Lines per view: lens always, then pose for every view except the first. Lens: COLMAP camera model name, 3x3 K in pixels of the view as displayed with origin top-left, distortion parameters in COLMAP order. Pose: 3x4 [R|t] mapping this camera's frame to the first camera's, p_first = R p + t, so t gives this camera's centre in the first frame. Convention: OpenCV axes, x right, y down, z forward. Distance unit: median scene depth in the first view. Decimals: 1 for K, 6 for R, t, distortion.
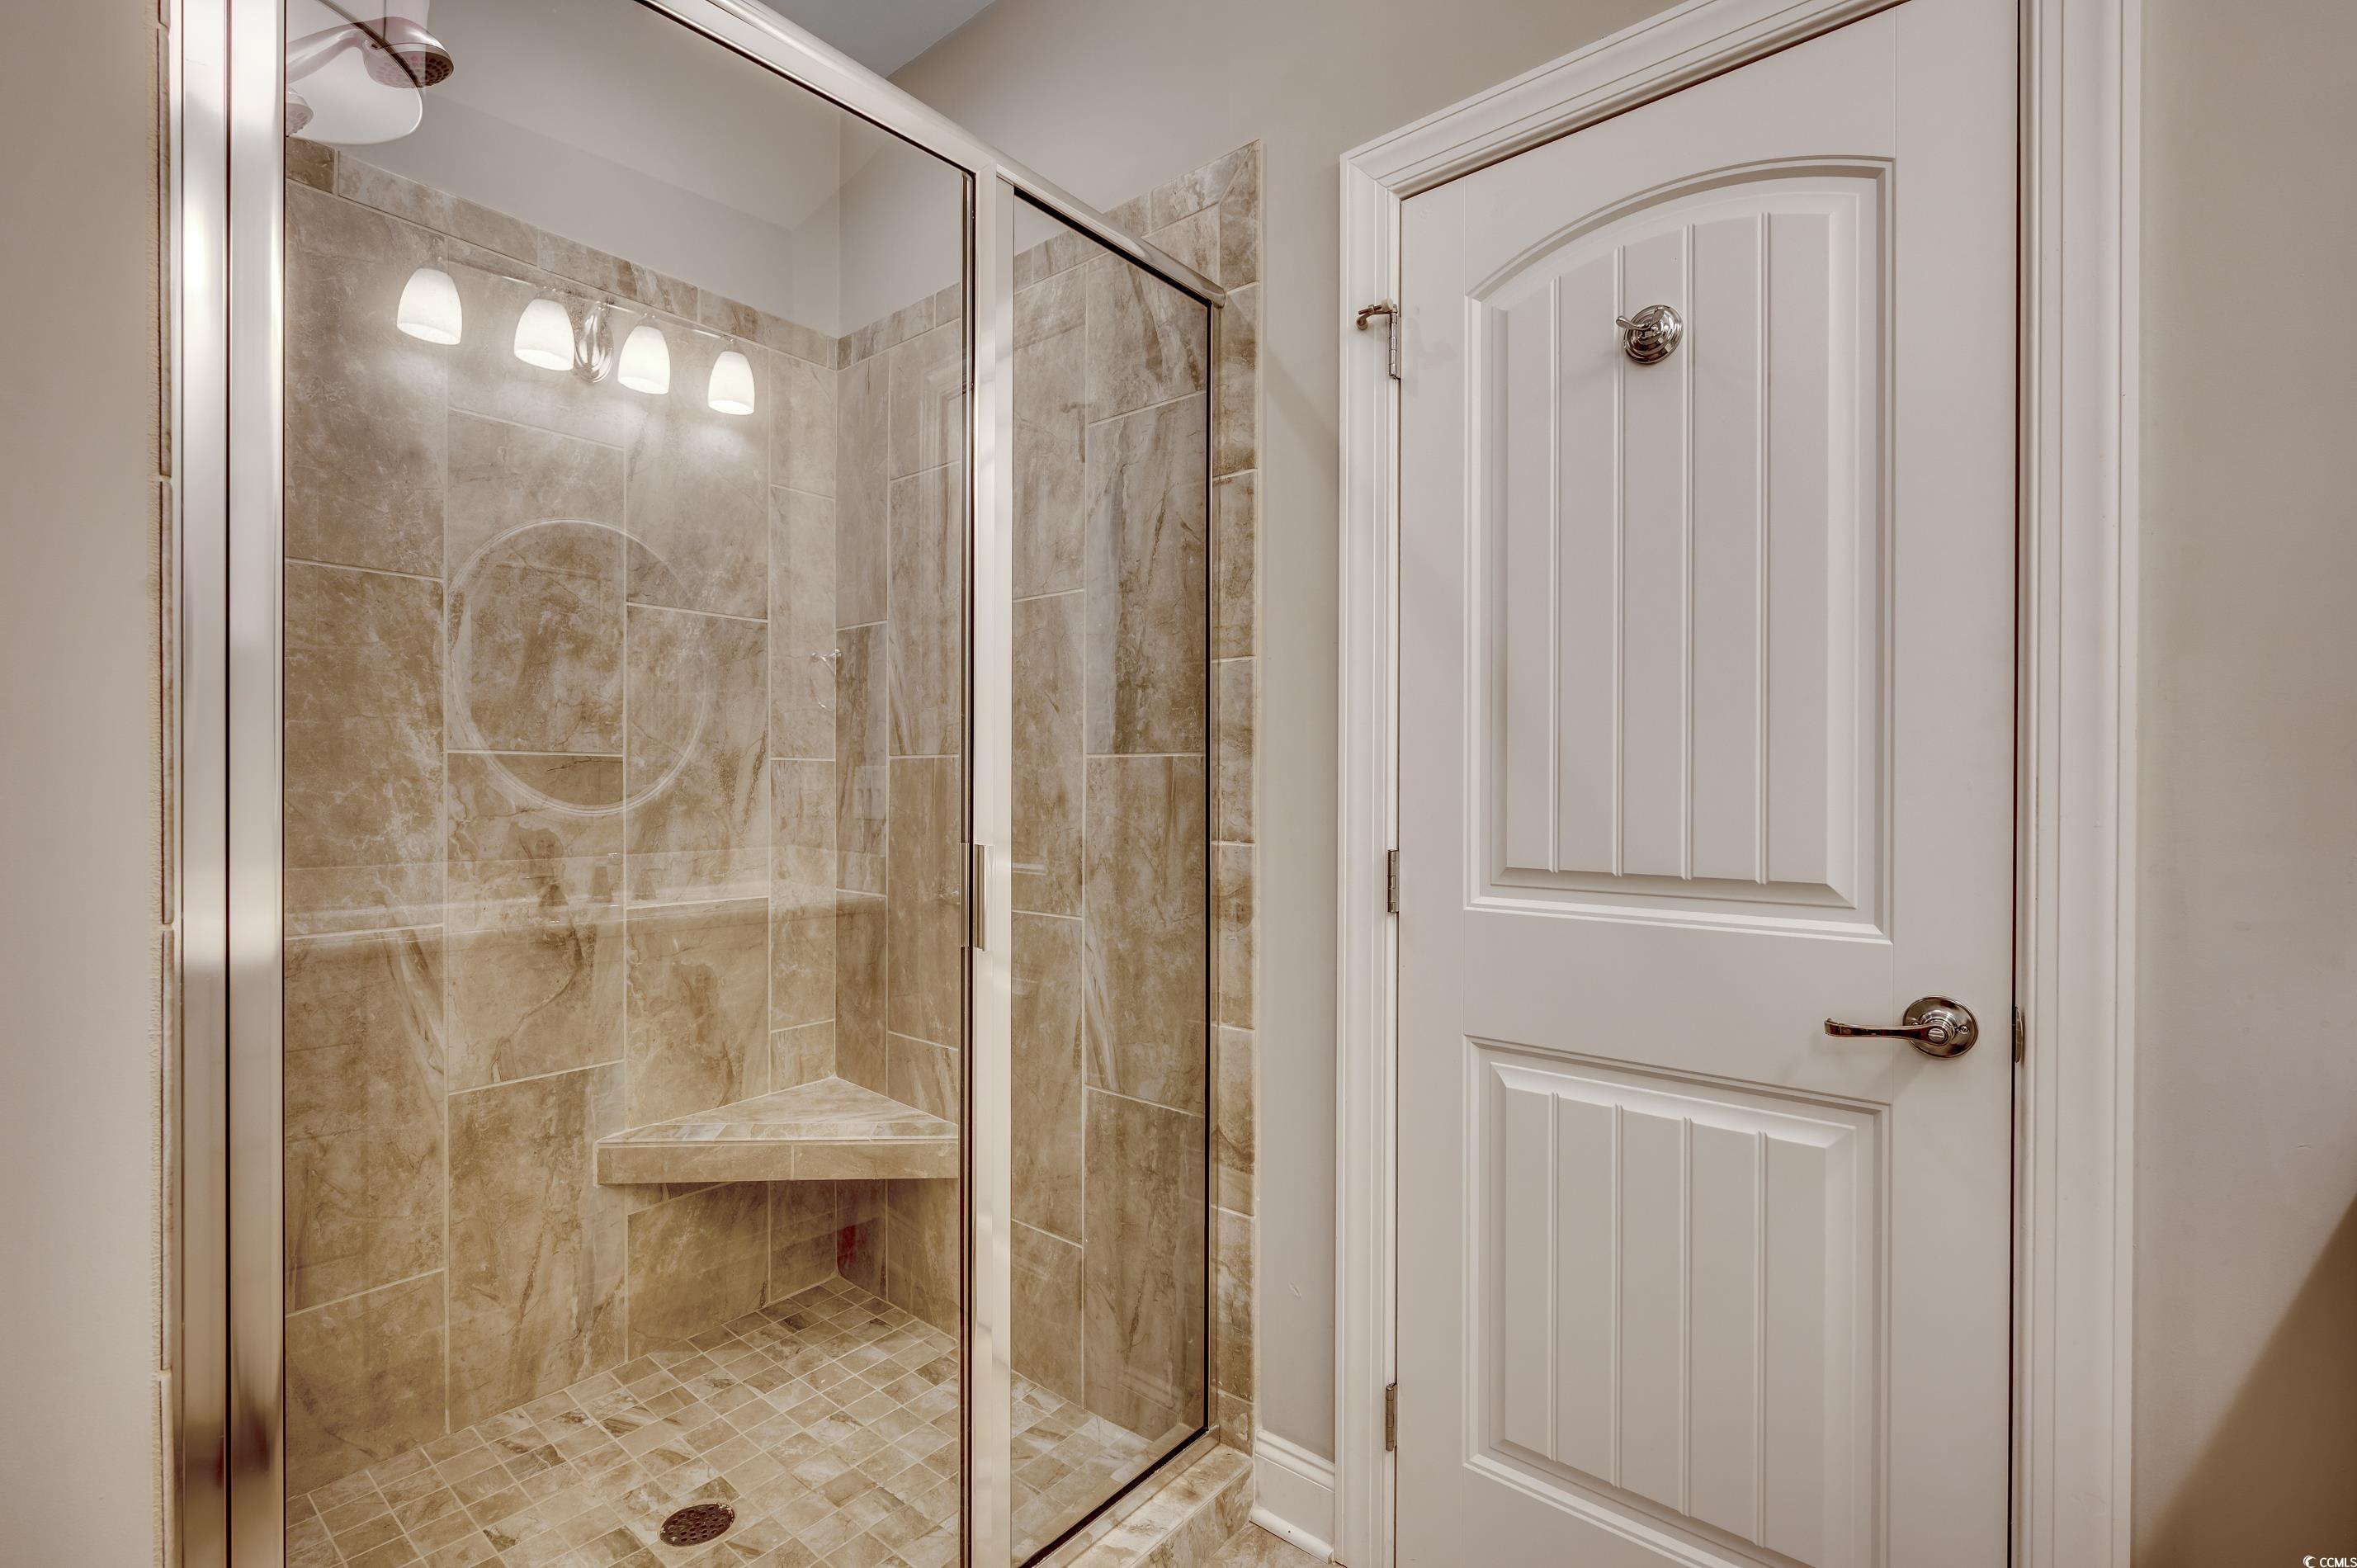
lens RADIAL K [[1070.6, 0, 1169.3], [0, 1070.6, 786.8], [0, 0, 1]] dist [-0.005390, 0.000701]
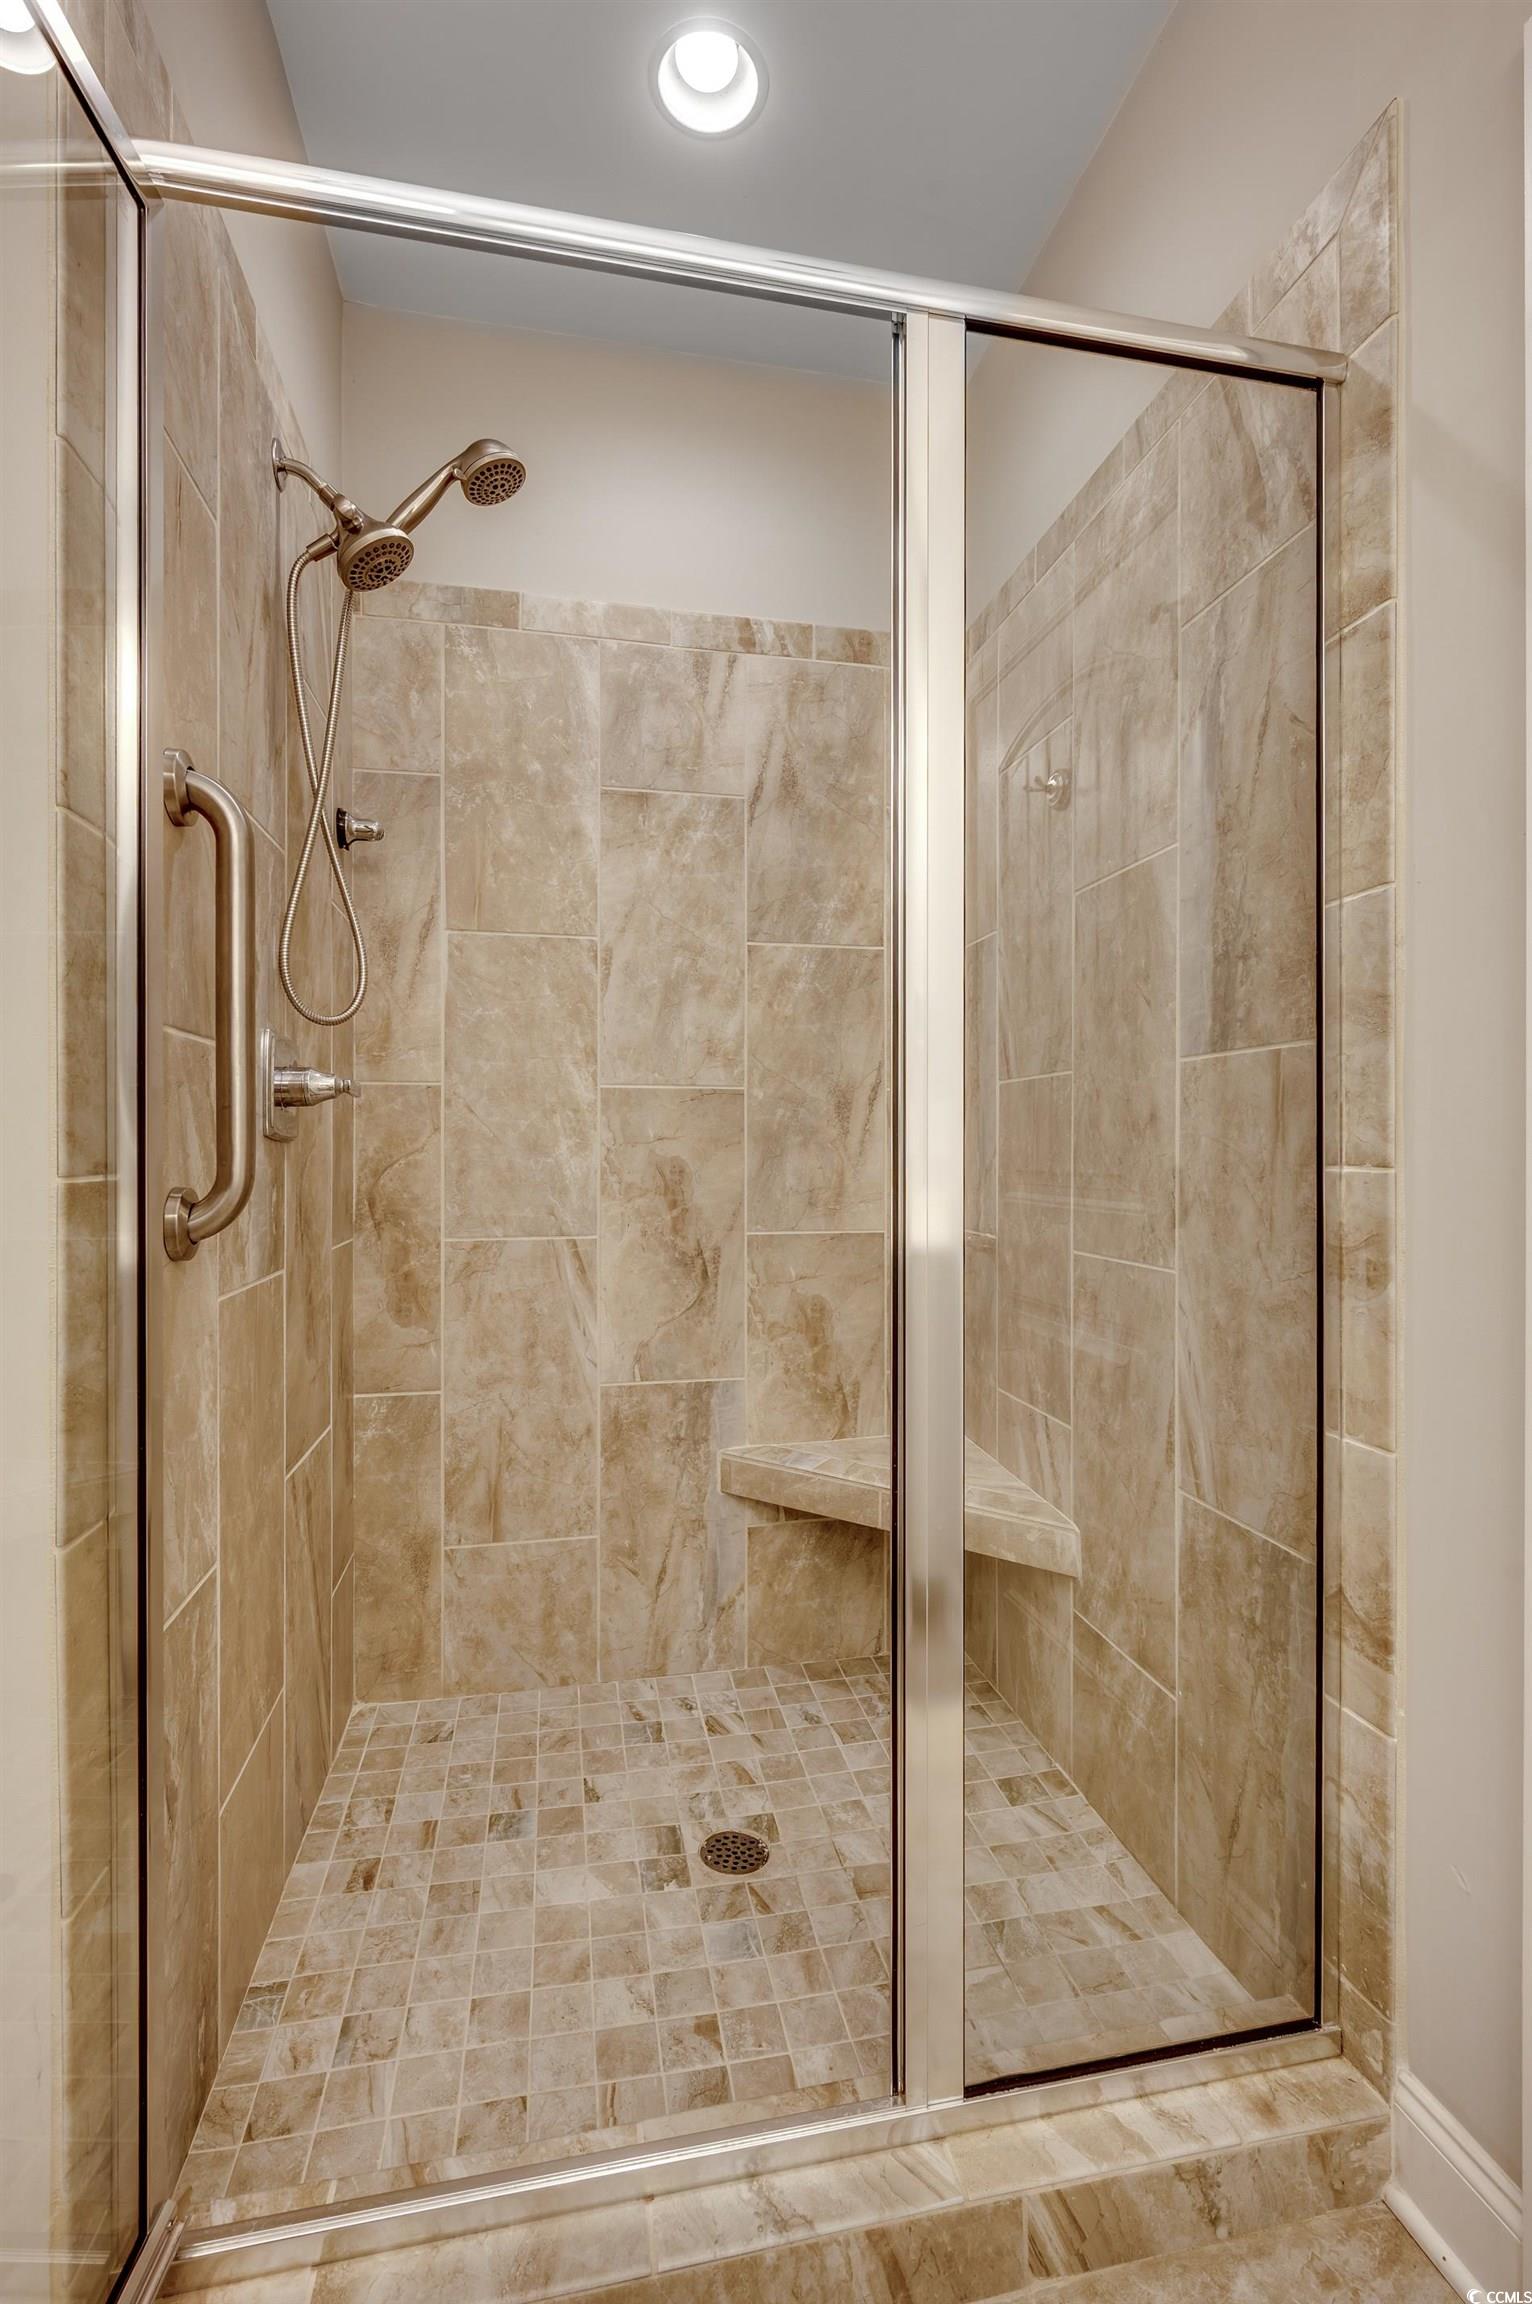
lens RADIAL K [[1046.5, 0, 768.6], [0, 1046.5, 1153.0], [0, 0, 1]] dist [-0.005390, 0.000701]
pose [[0.772078, -0.002550, -0.635523, 0.176633], [-0.000512, 0.999989, -0.004634, 0.043160], [0.635528, 0.003903, 0.772068, 0.242730]]
